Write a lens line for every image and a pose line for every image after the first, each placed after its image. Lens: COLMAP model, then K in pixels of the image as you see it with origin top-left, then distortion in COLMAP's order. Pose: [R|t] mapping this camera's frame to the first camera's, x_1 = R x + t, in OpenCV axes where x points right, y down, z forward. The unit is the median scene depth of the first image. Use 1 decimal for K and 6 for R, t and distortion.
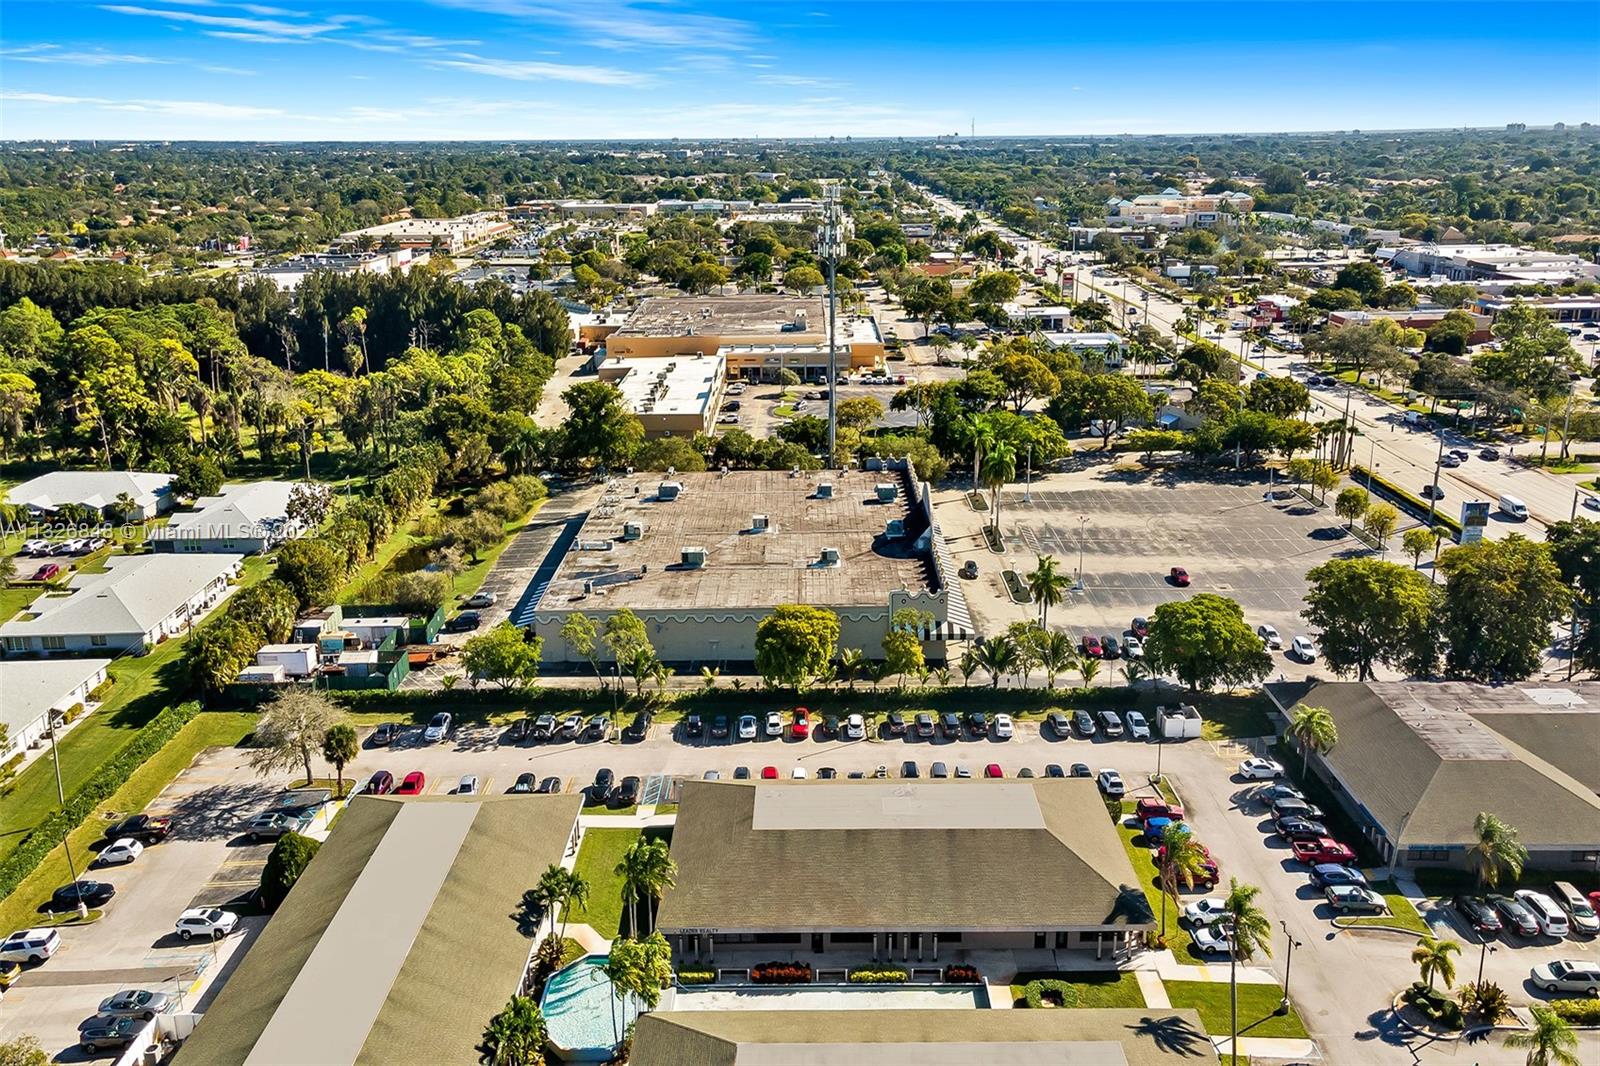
lens RADIAL K [[1137.7, 0, 800.0], [0, 1137.7, 533.0], [0, 0, 1]] dist [-0.000189, 0.053460]
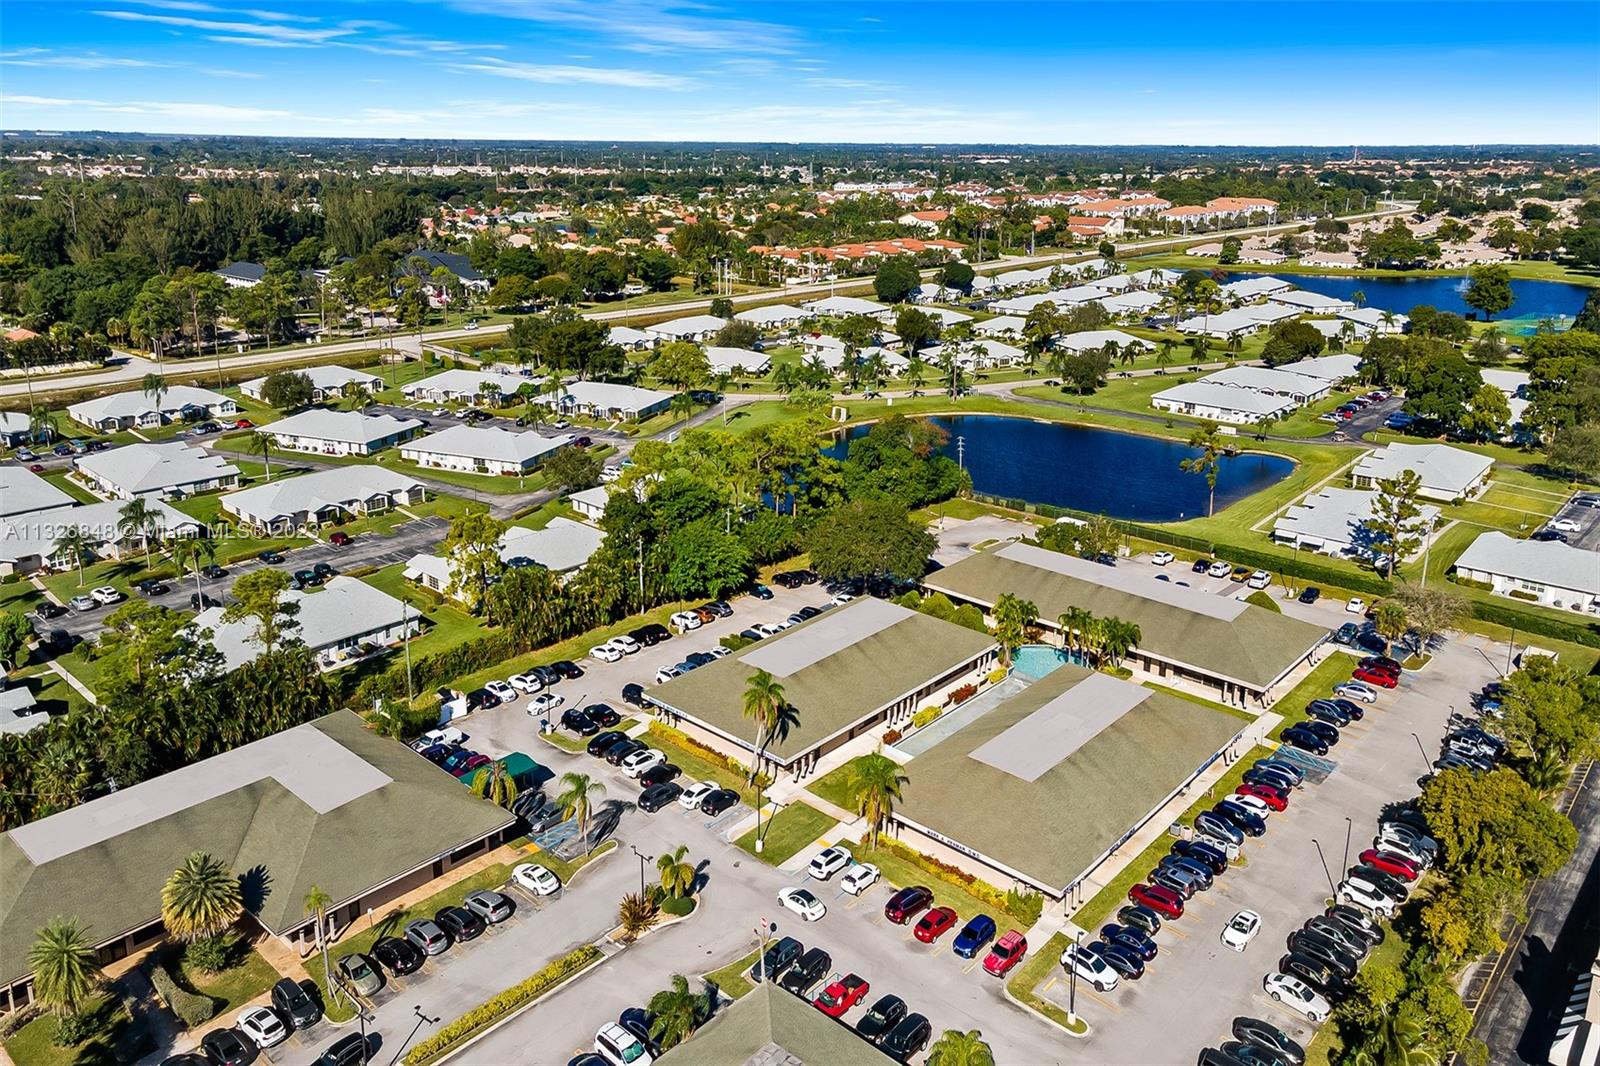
lens RADIAL K [[1137.7, 0, 800.0], [0, 1137.7, 533.0], [0, 0, 1]] dist [-0.000189, 0.053460]
pose [[-0.670017, 0.249086, -0.699309, 0.825950], [-0.240981, 0.818030, 0.522260, -0.362958], [0.702143, 0.518443, -0.488069, 1.027546]]
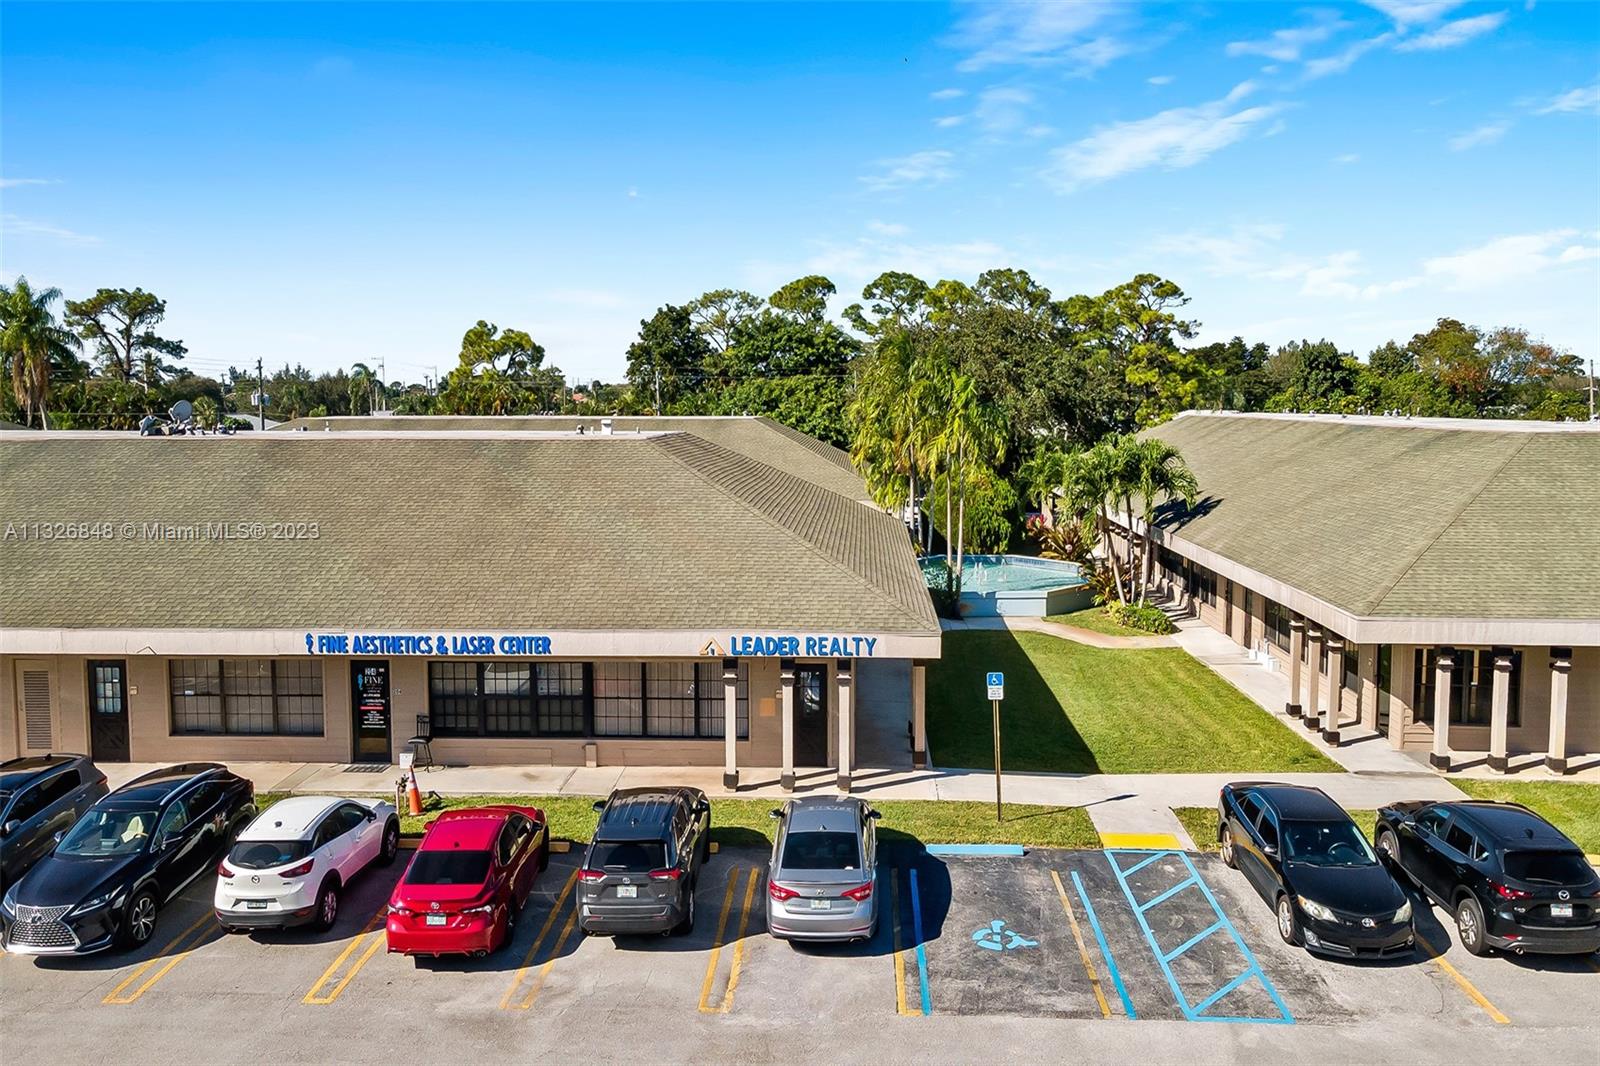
lens RADIAL K [[1137.7, 0, 800.0], [0, 1137.7, 533.0], [0, 0, 1]] dist [-0.000189, 0.053460]
pose [[-0.998351, 0.010259, 0.056478, -0.080587], [0.032524, 0.911820, 0.409299, 0.104194], [-0.047299, 0.410461, -0.910651, 1.071930]]
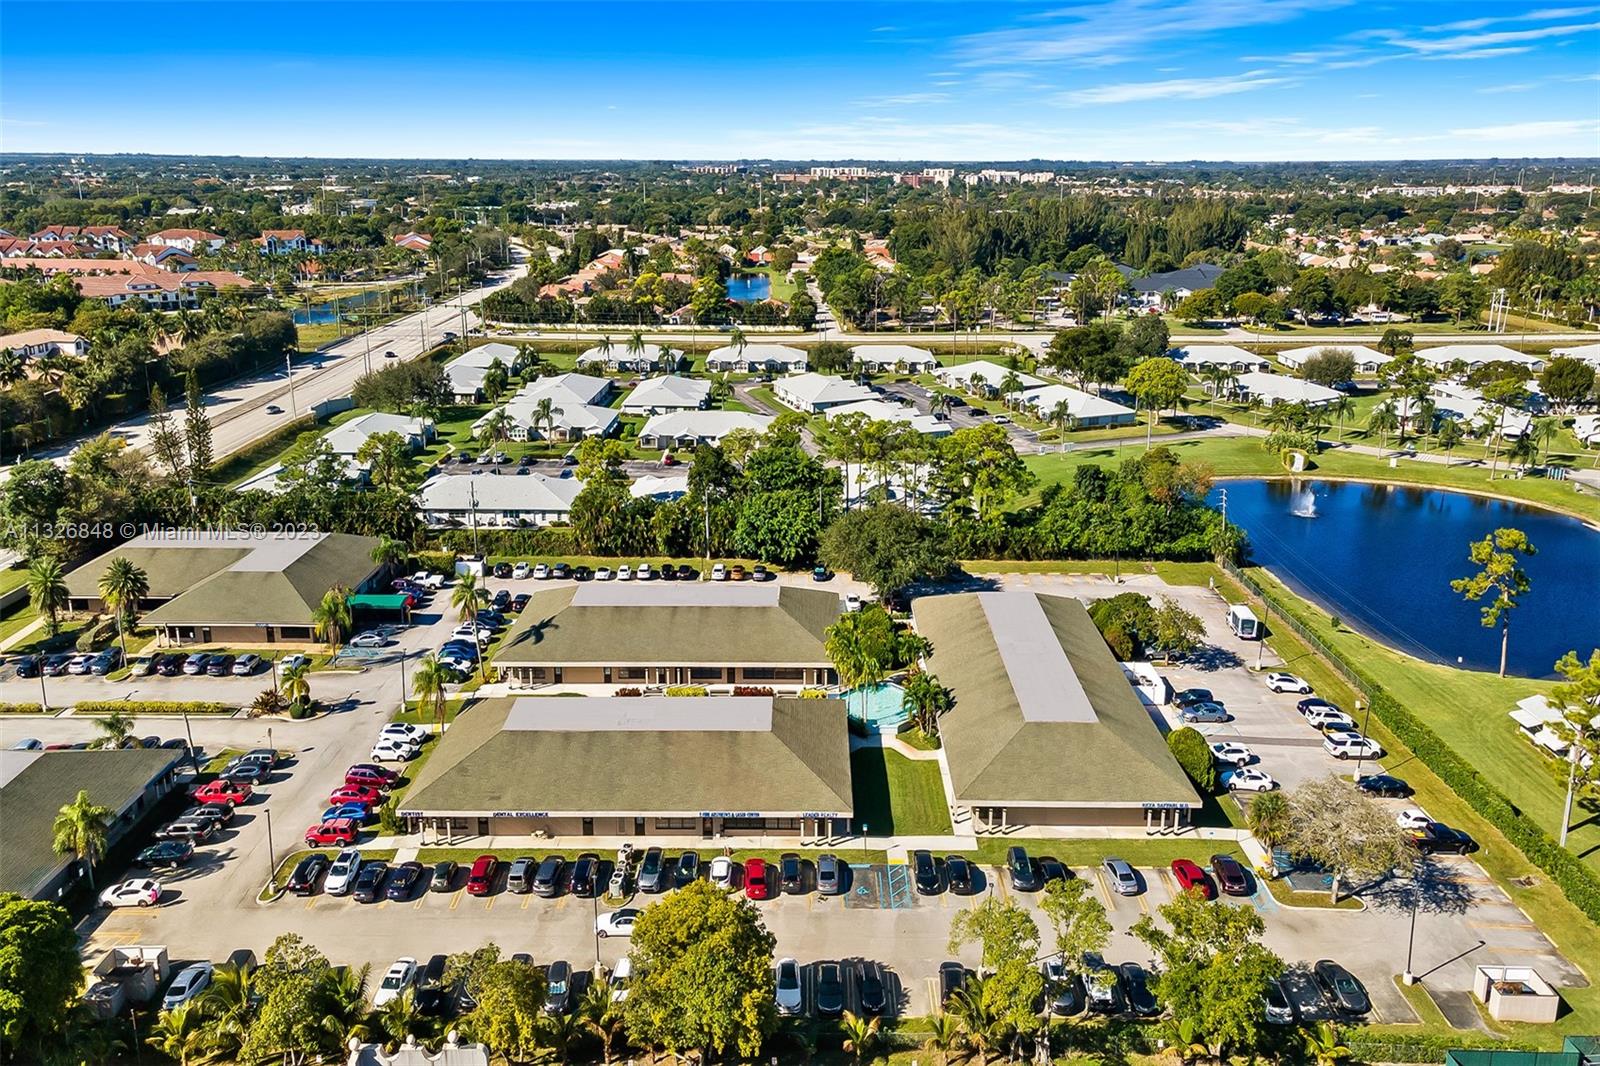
lens RADIAL K [[1137.7, 0, 800.0], [0, 1137.7, 533.0], [0, 0, 1]] dist [-0.000189, 0.053460]
pose [[-0.999890, 0.008998, 0.011781, -0.067018], [0.014278, 0.798252, 0.602154, -0.441865], [-0.003987, 0.602256, -0.798293, 1.424993]]
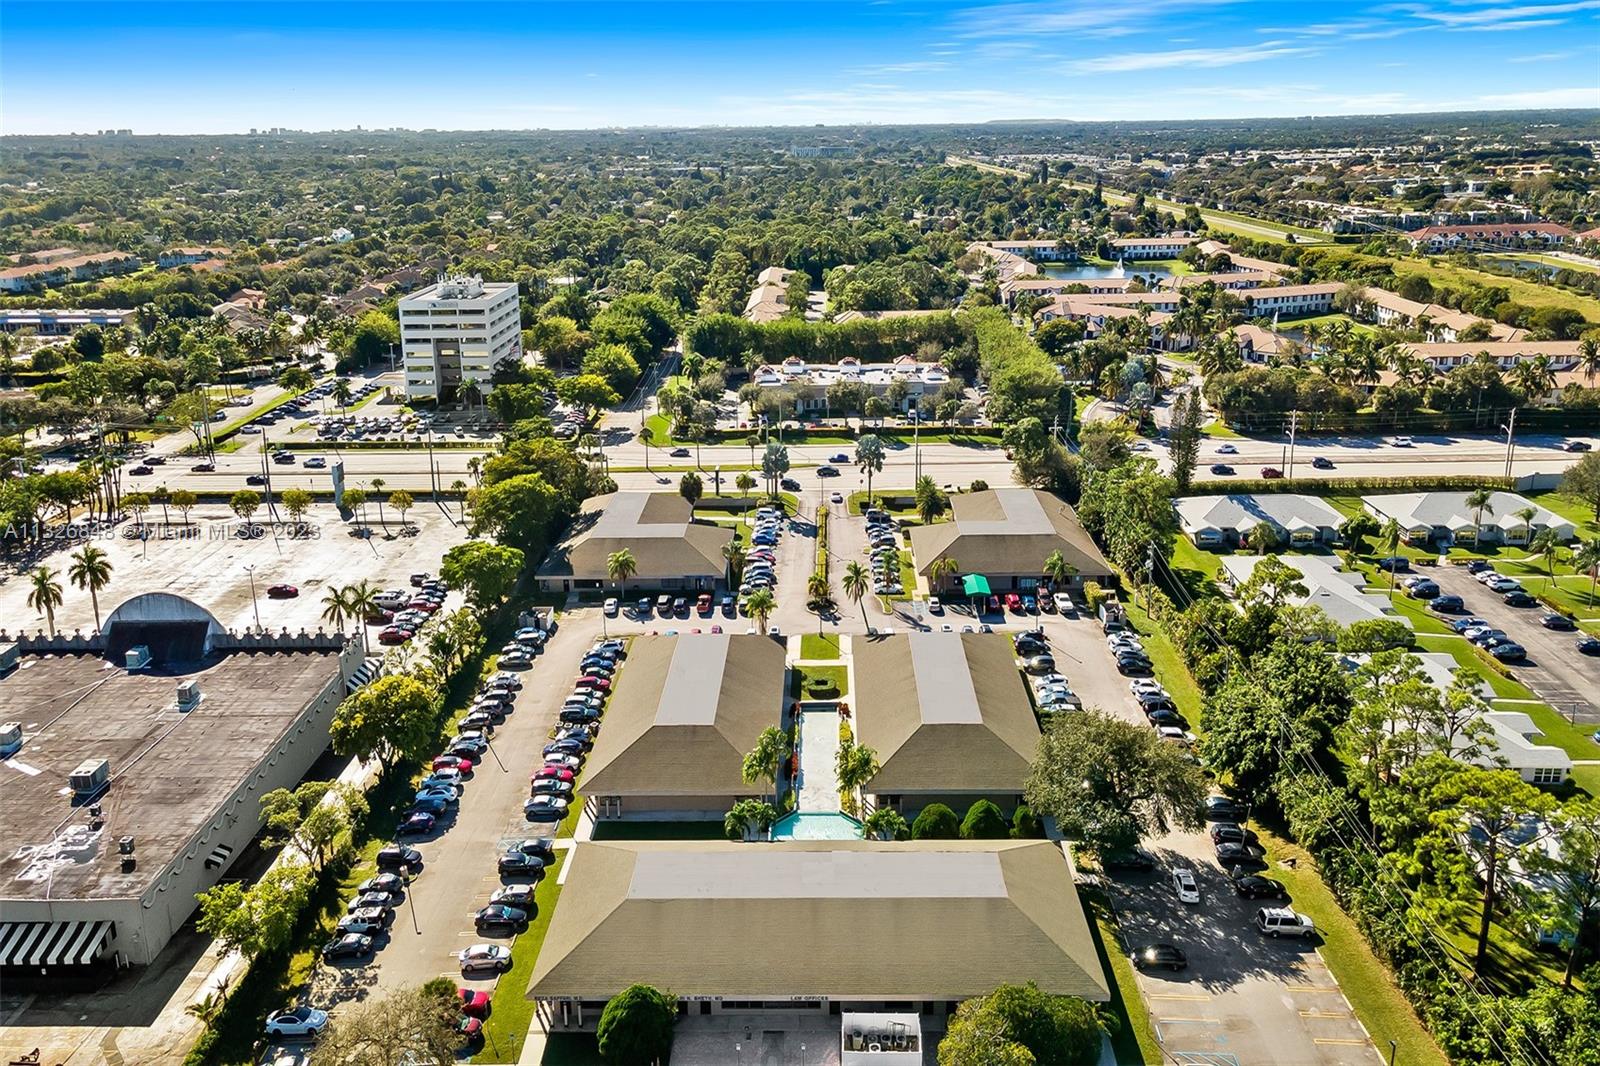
lens RADIAL K [[1137.7, 0, 800.0], [0, 1137.7, 533.0], [0, 0, 1]] dist [-0.000189, 0.053460]
pose [[0.018328, -0.330845, 0.943507, -0.967406], [0.343711, 0.888238, 0.304788, -0.248412], [-0.938897, 0.318708, 0.129995, 0.512064]]
